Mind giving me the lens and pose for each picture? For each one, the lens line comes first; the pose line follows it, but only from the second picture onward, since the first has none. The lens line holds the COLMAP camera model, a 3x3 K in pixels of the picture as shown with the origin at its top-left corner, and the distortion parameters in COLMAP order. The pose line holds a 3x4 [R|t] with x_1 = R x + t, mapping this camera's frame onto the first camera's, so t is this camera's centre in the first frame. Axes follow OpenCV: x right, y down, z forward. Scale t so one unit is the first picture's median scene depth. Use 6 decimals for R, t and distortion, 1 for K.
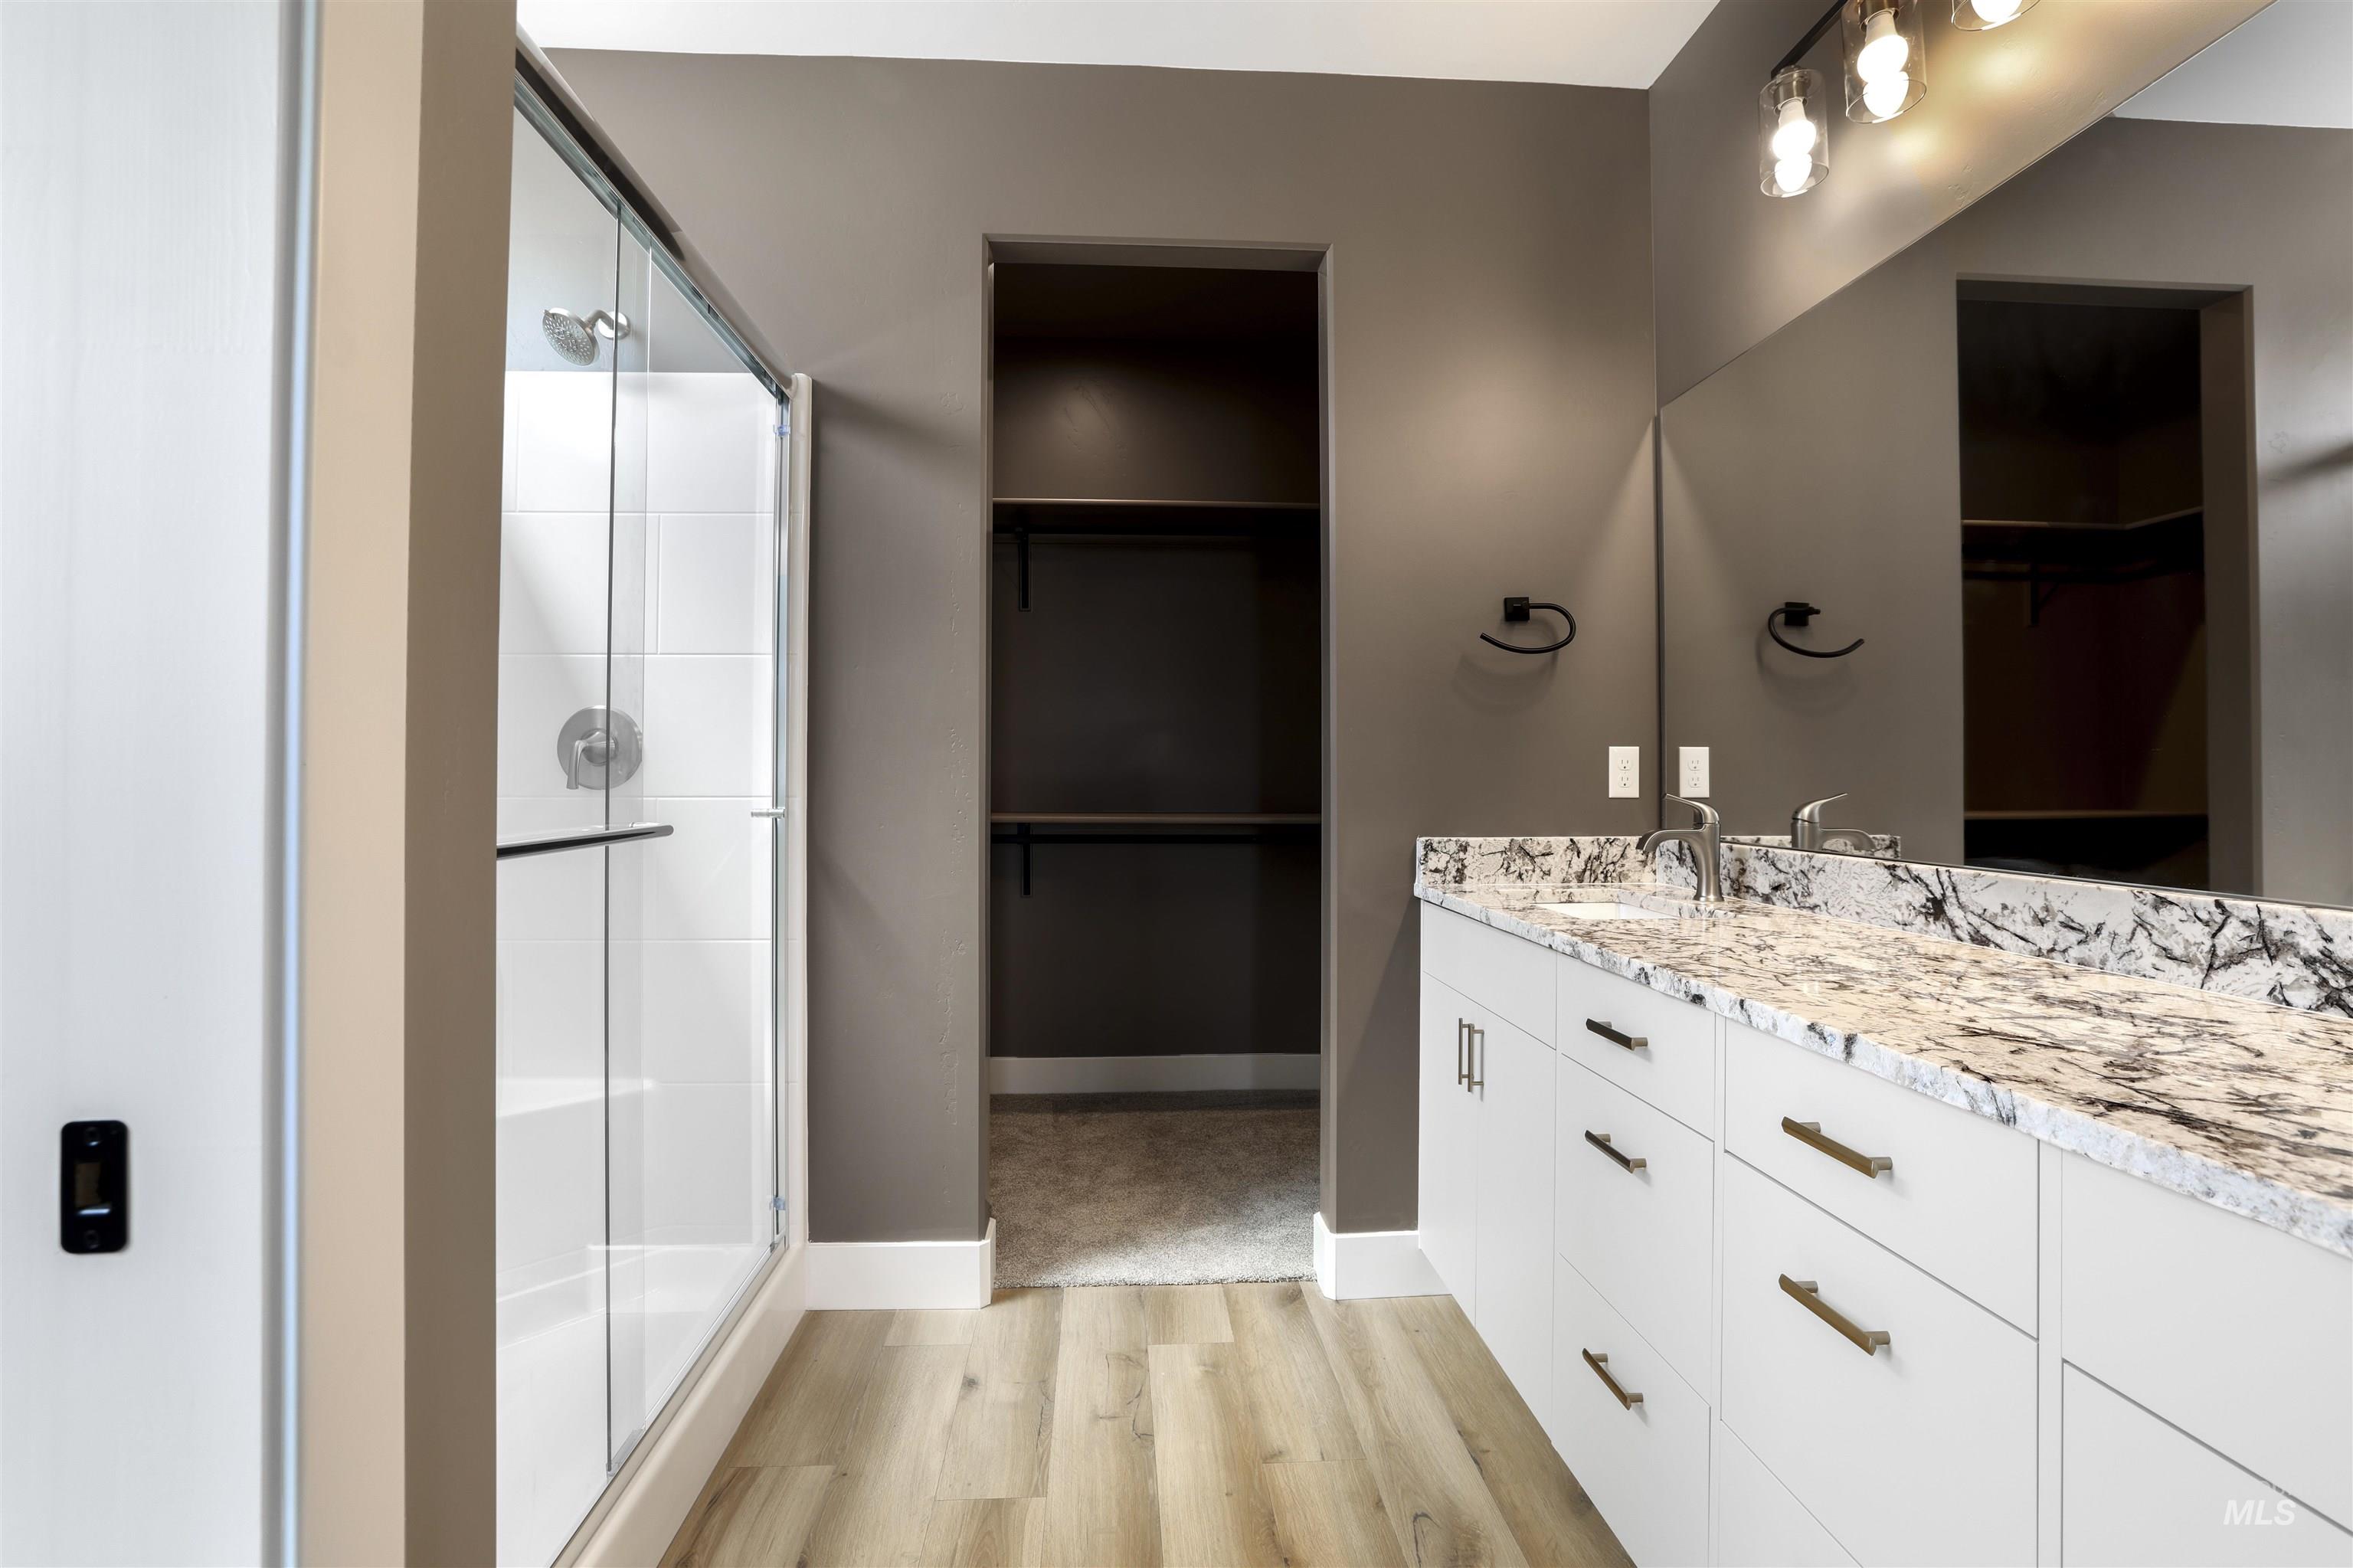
lens RADIAL K [[997.9, 0, 1176.4], [0, 997.9, 780.5], [0, 0, 1]] dist [-0.000078, 0.000236]
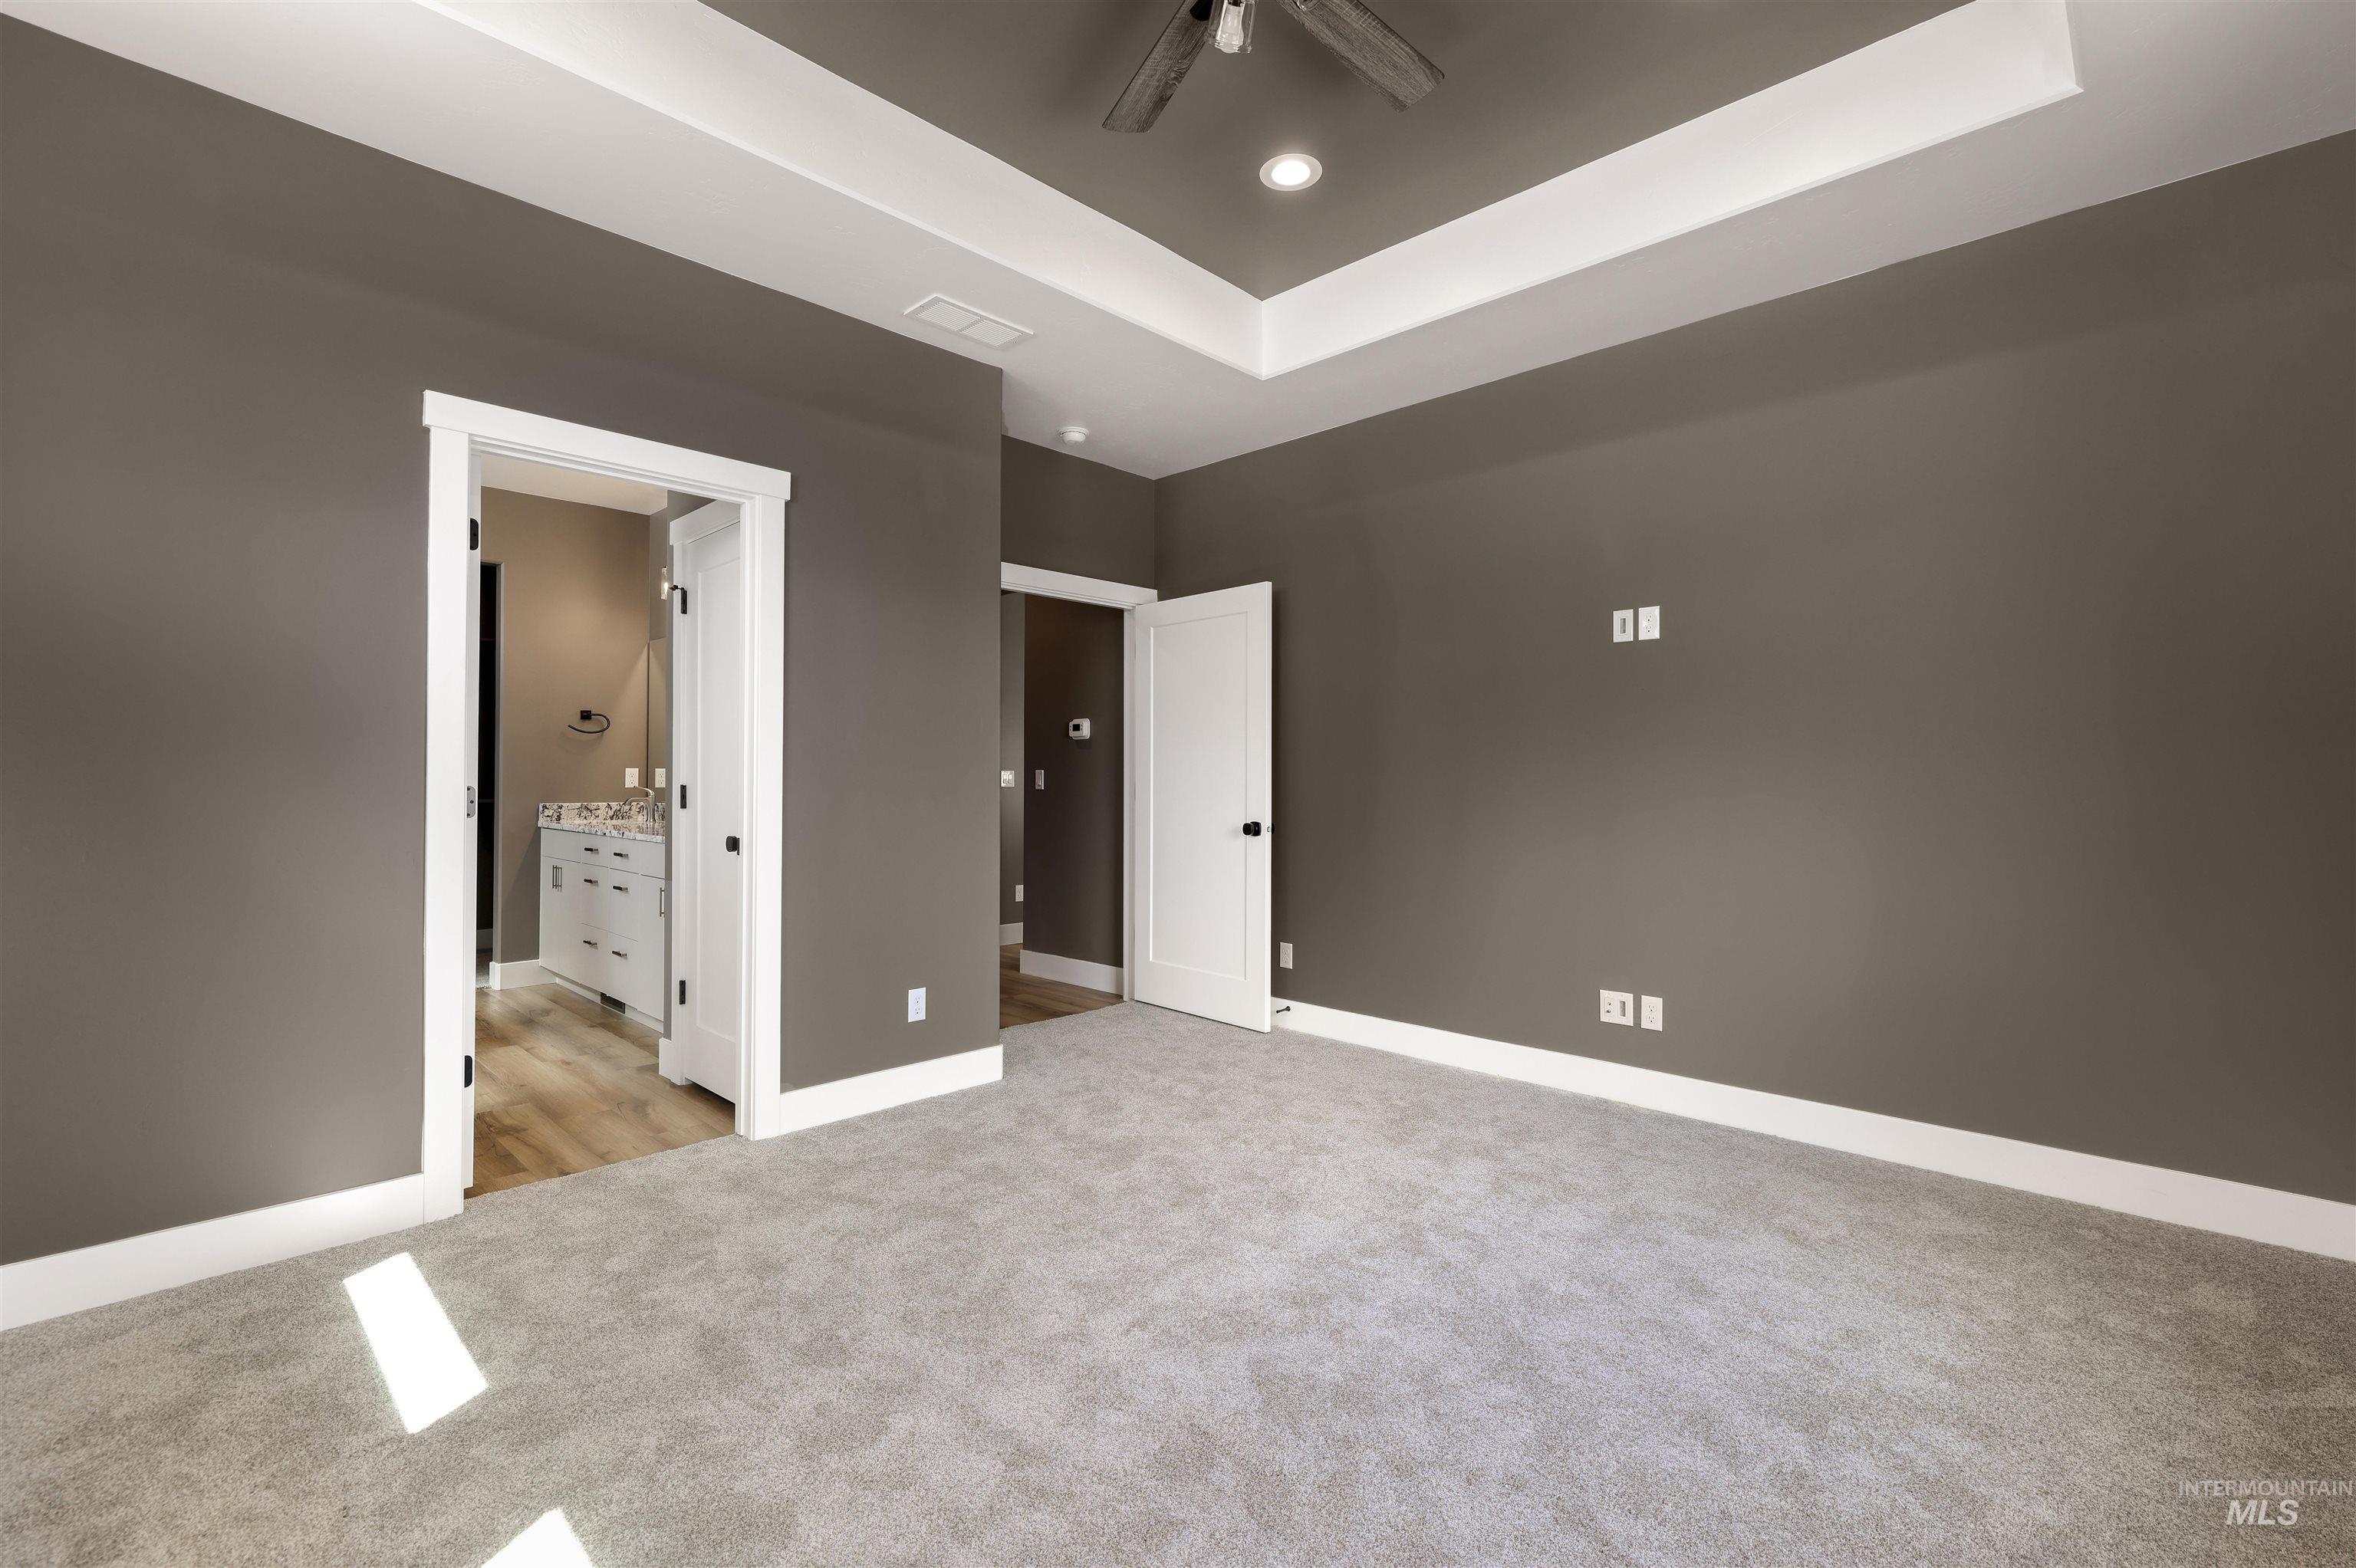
lens RADIAL K [[999.0, 0, 1186.0], [0, 999.0, 772.9], [0, 0, 1]] dist [-0.000078, 0.000236]
pose [[0.733533, 0.004677, 0.679638, -0.282219], [-0.002106, 0.999987, -0.004608, -0.012580], [-0.679651, 0.001949, 0.733533, -1.991969]]
